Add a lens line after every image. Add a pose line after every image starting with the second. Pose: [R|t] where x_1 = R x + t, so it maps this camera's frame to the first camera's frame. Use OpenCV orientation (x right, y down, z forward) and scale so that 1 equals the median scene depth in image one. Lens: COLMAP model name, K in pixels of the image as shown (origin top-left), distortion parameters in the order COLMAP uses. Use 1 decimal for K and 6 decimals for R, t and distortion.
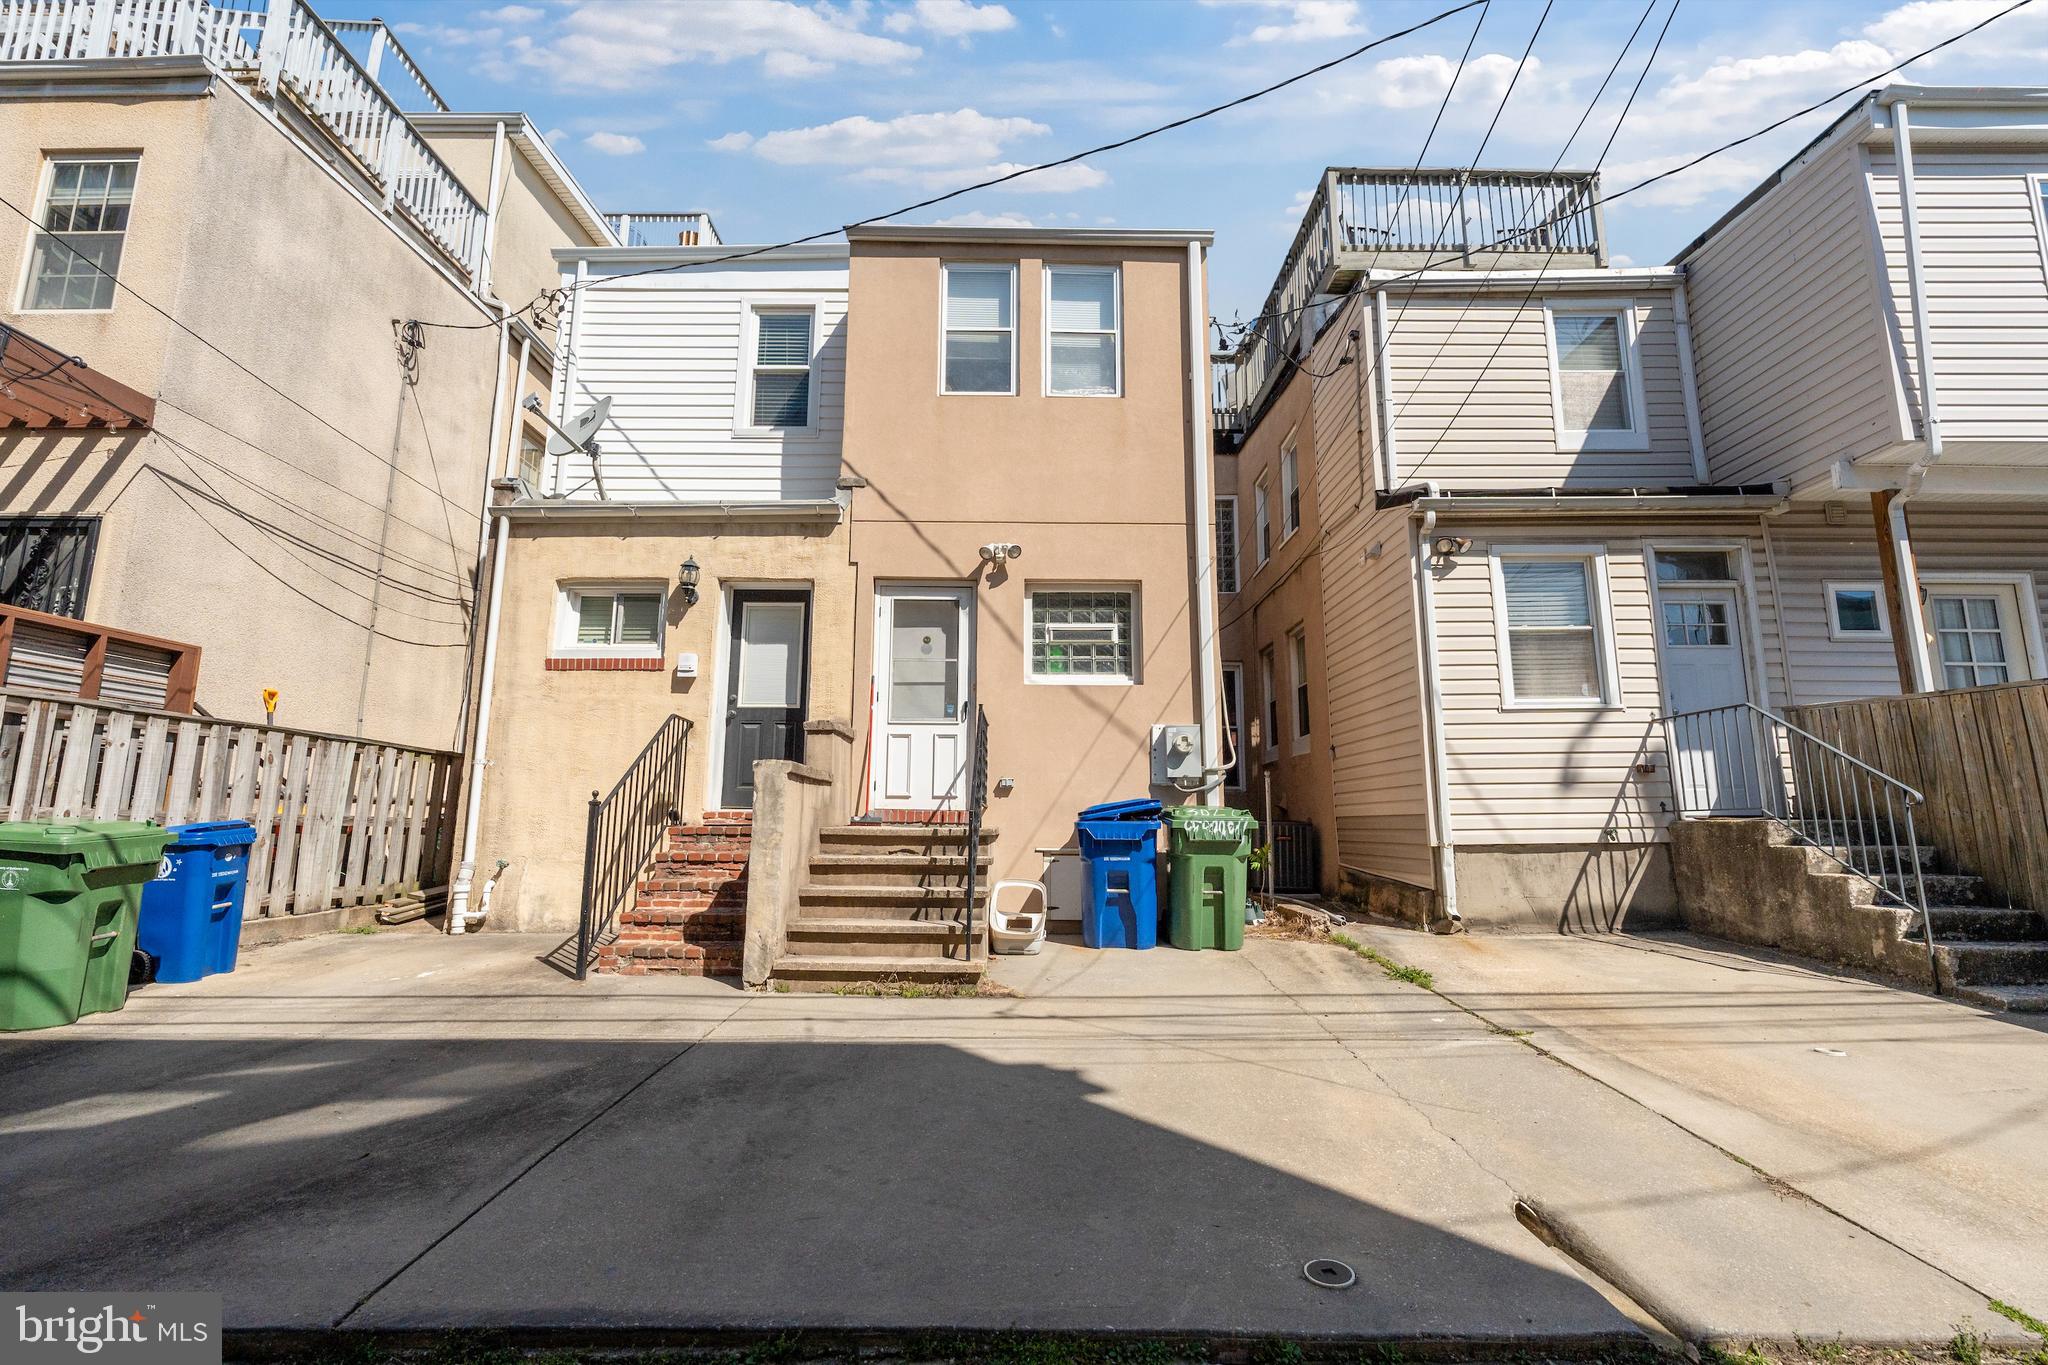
lens RADIAL K [[930.8, 0, 1015.0], [0, 930.8, 680.2], [0, 0, 1]] dist [-0.005643, 0.002108]
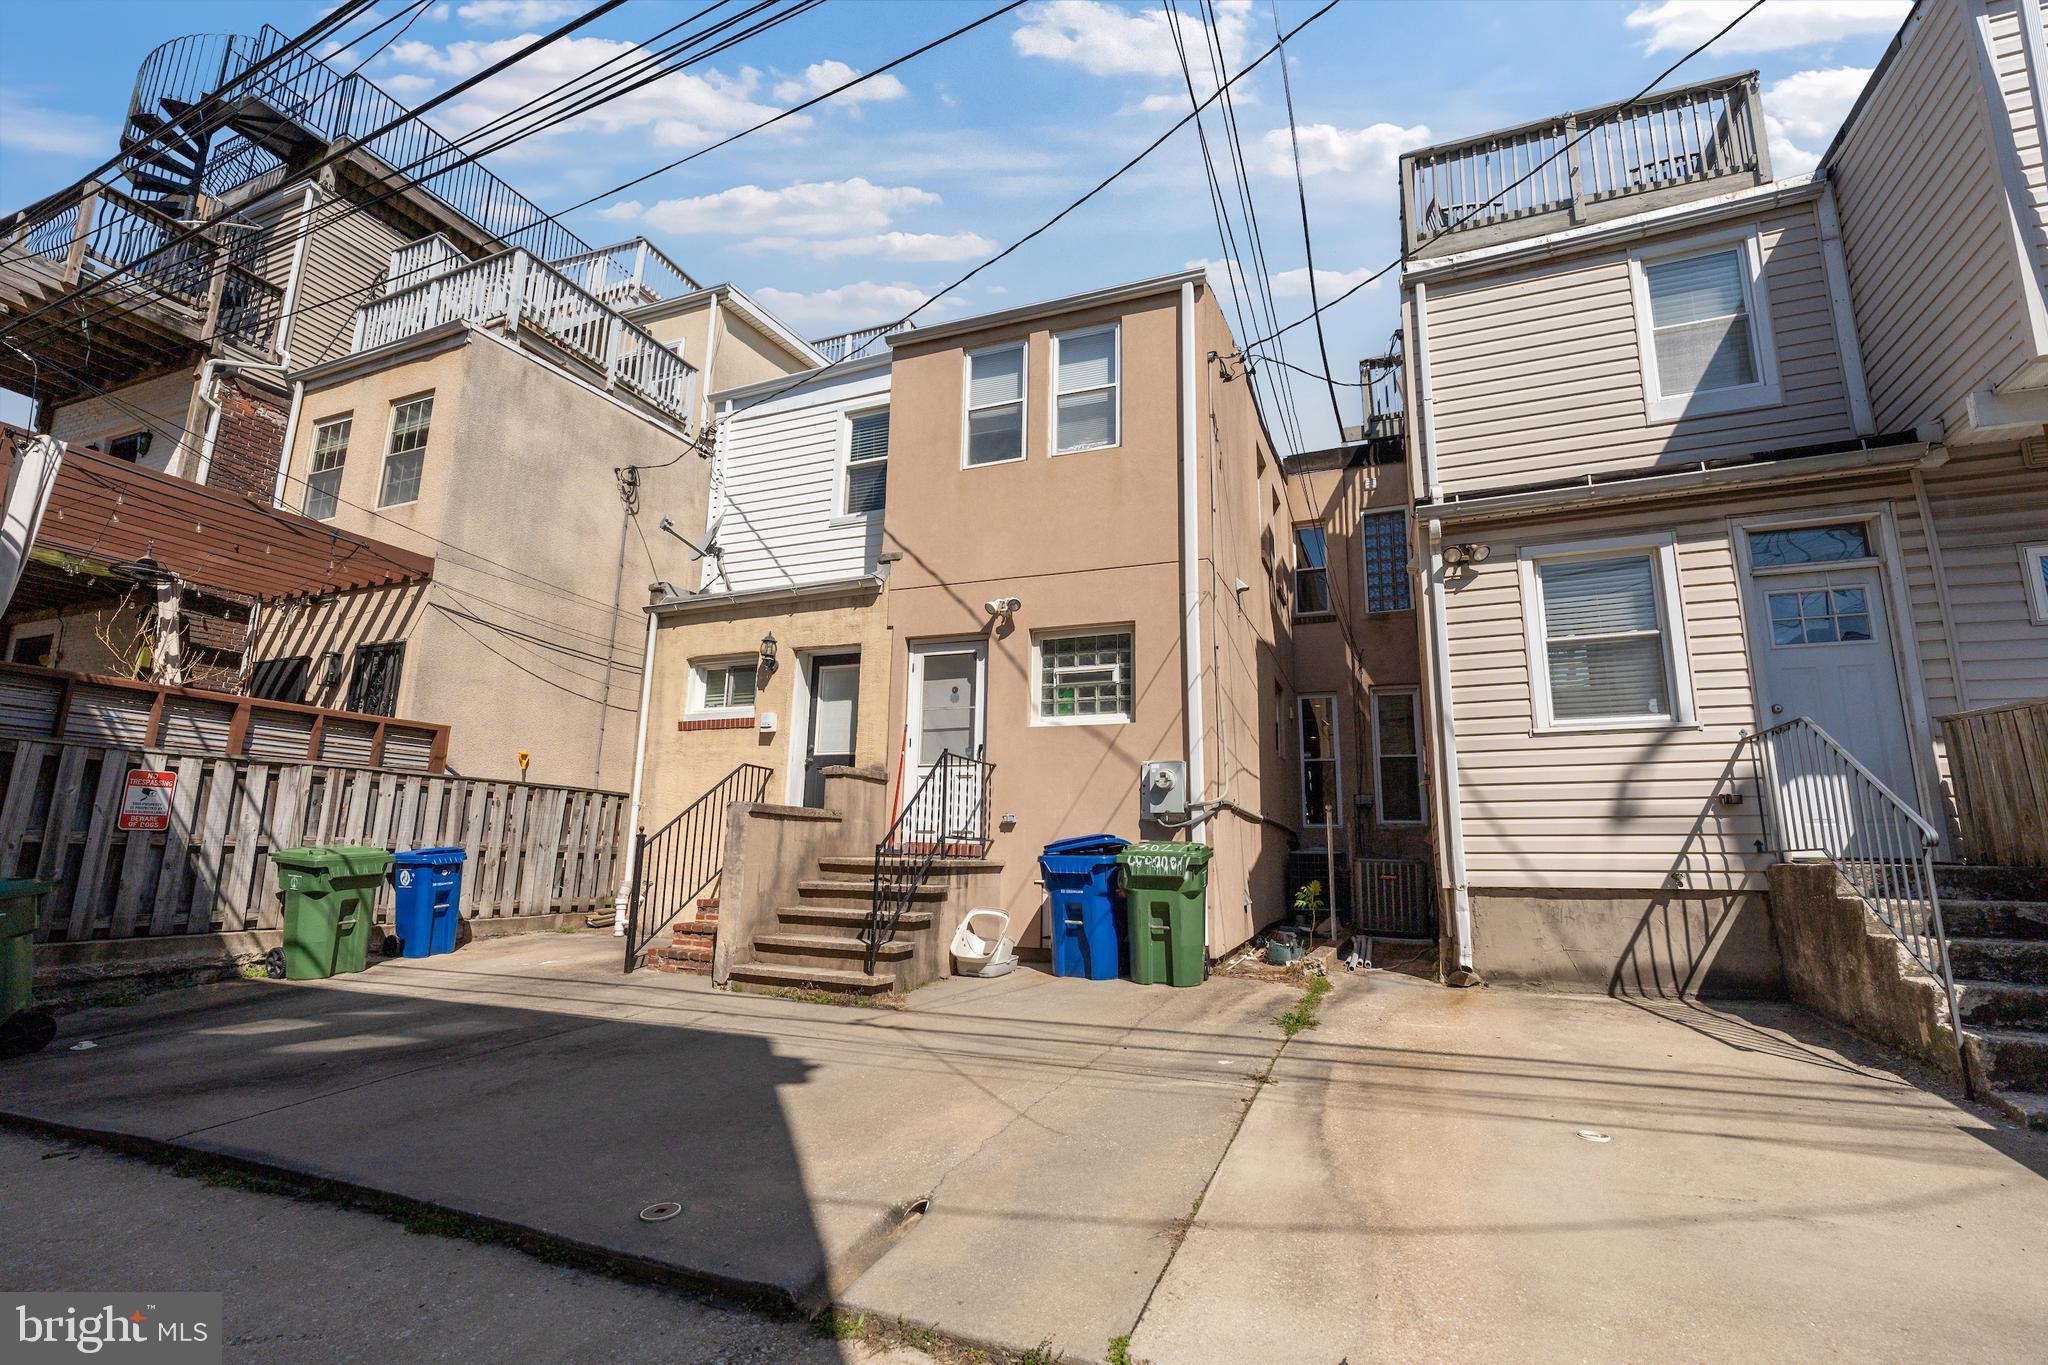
lens RADIAL K [[930.8, 0, 1011.7], [0, 930.8, 681.0], [0, 0, 1]] dist [-0.005643, 0.002108]
pose [[0.922326, -0.059310, -0.381834, 0.407813], [0.046092, 0.997982, -0.043682, -0.002247], [0.383654, 0.022689, 0.923198, -0.001331]]
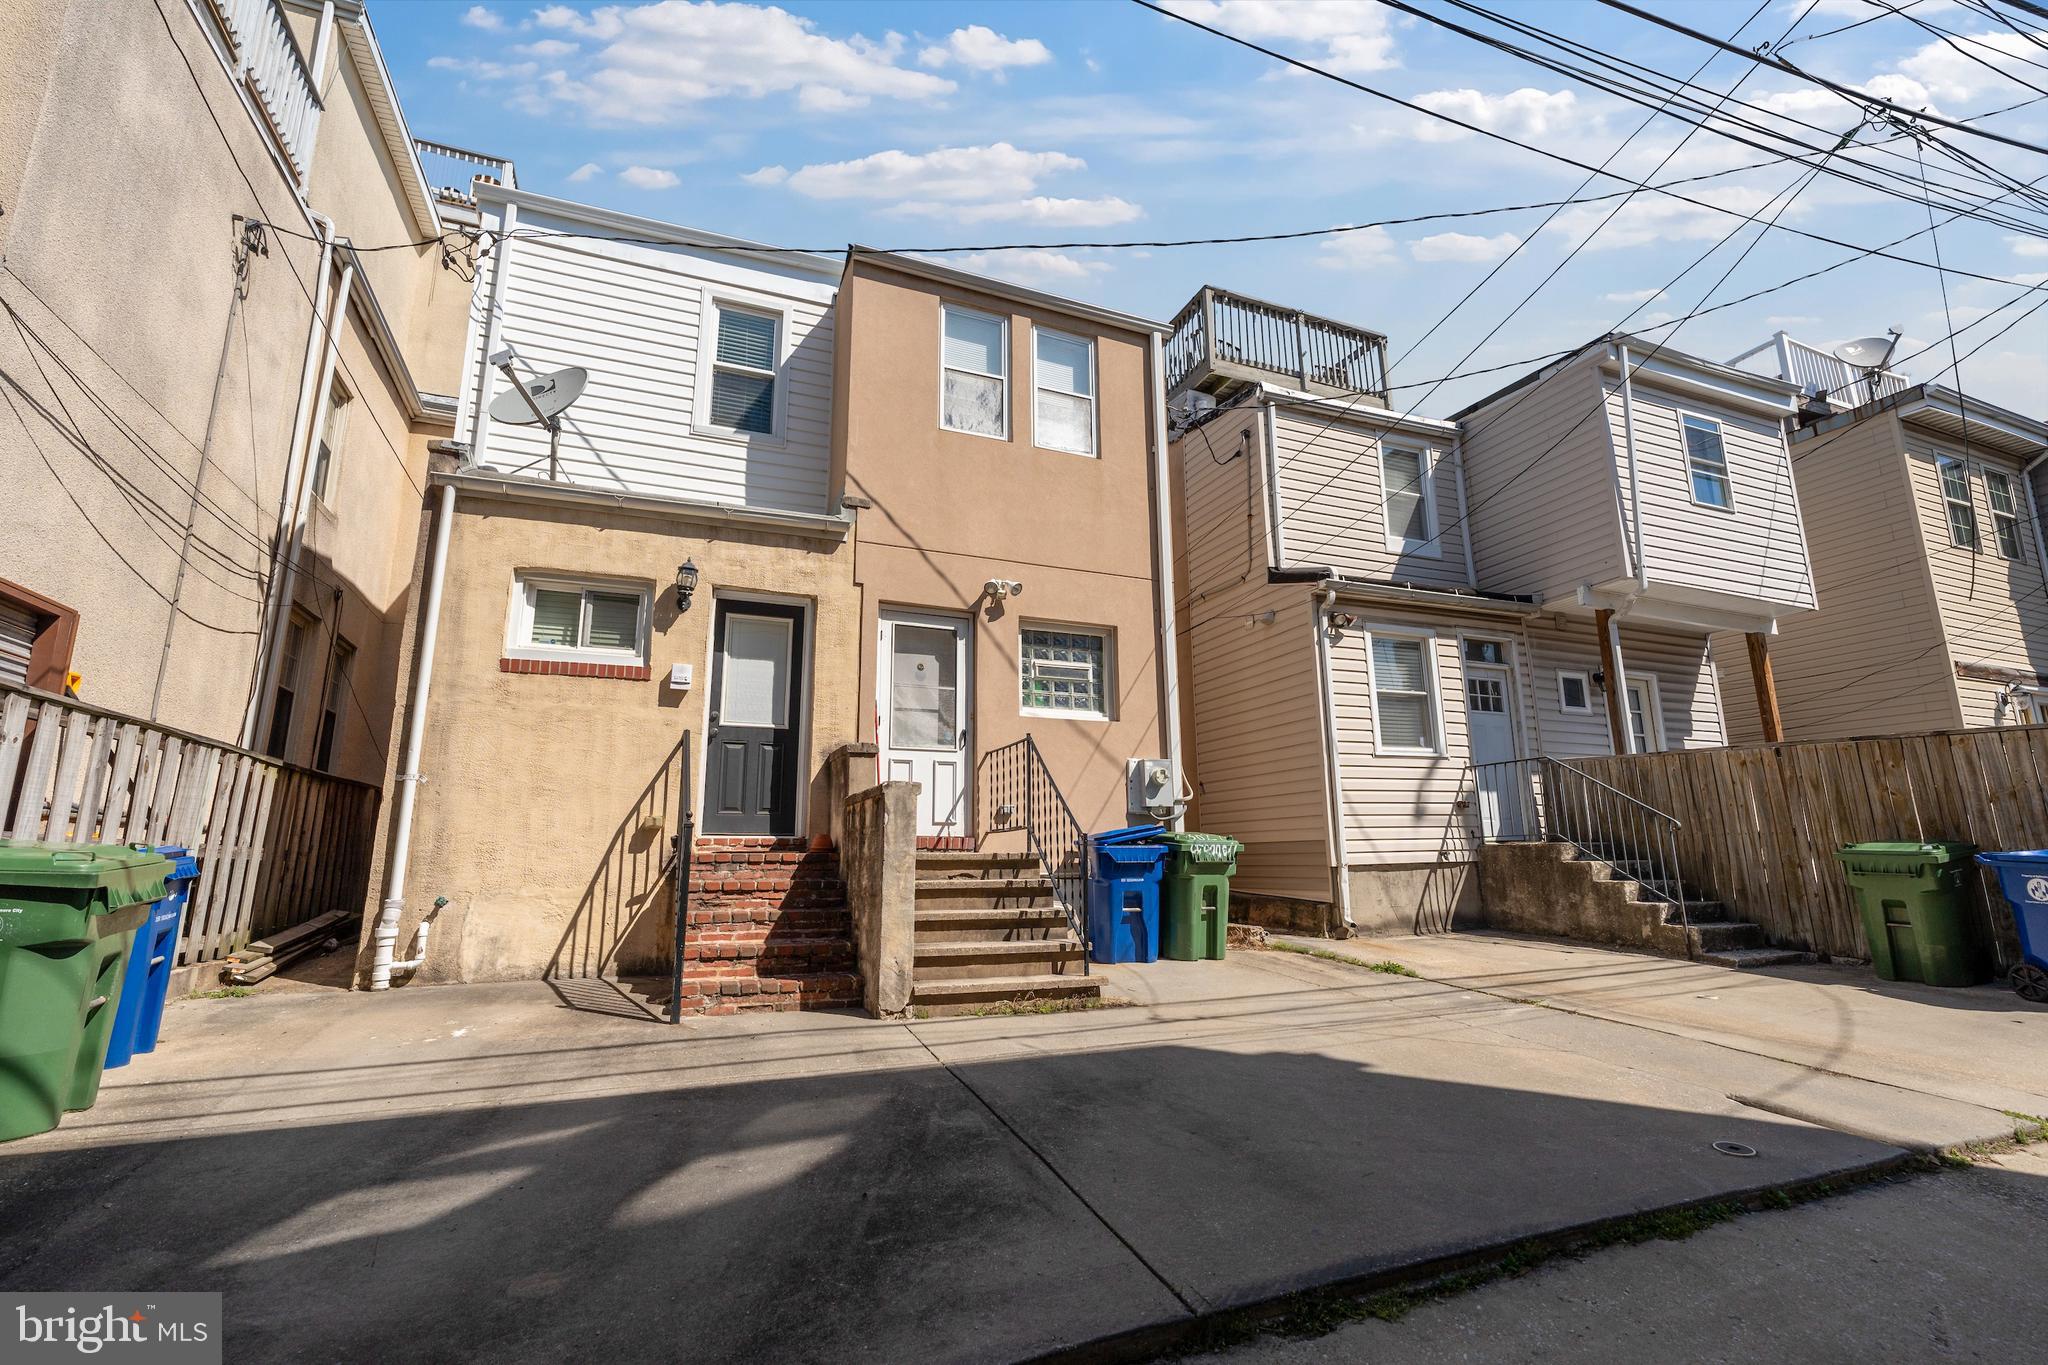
lens RADIAL K [[930.8, 0, 1025.8], [0, 930.8, 679.6], [0, 0, 1]] dist [-0.005643, 0.002108]
pose [[0.922576, 0.064170, 0.380441, -0.386697], [-0.049091, 0.997581, -0.049218, 0.014882], [-0.382679, 0.026731, 0.923495, 0.027737]]
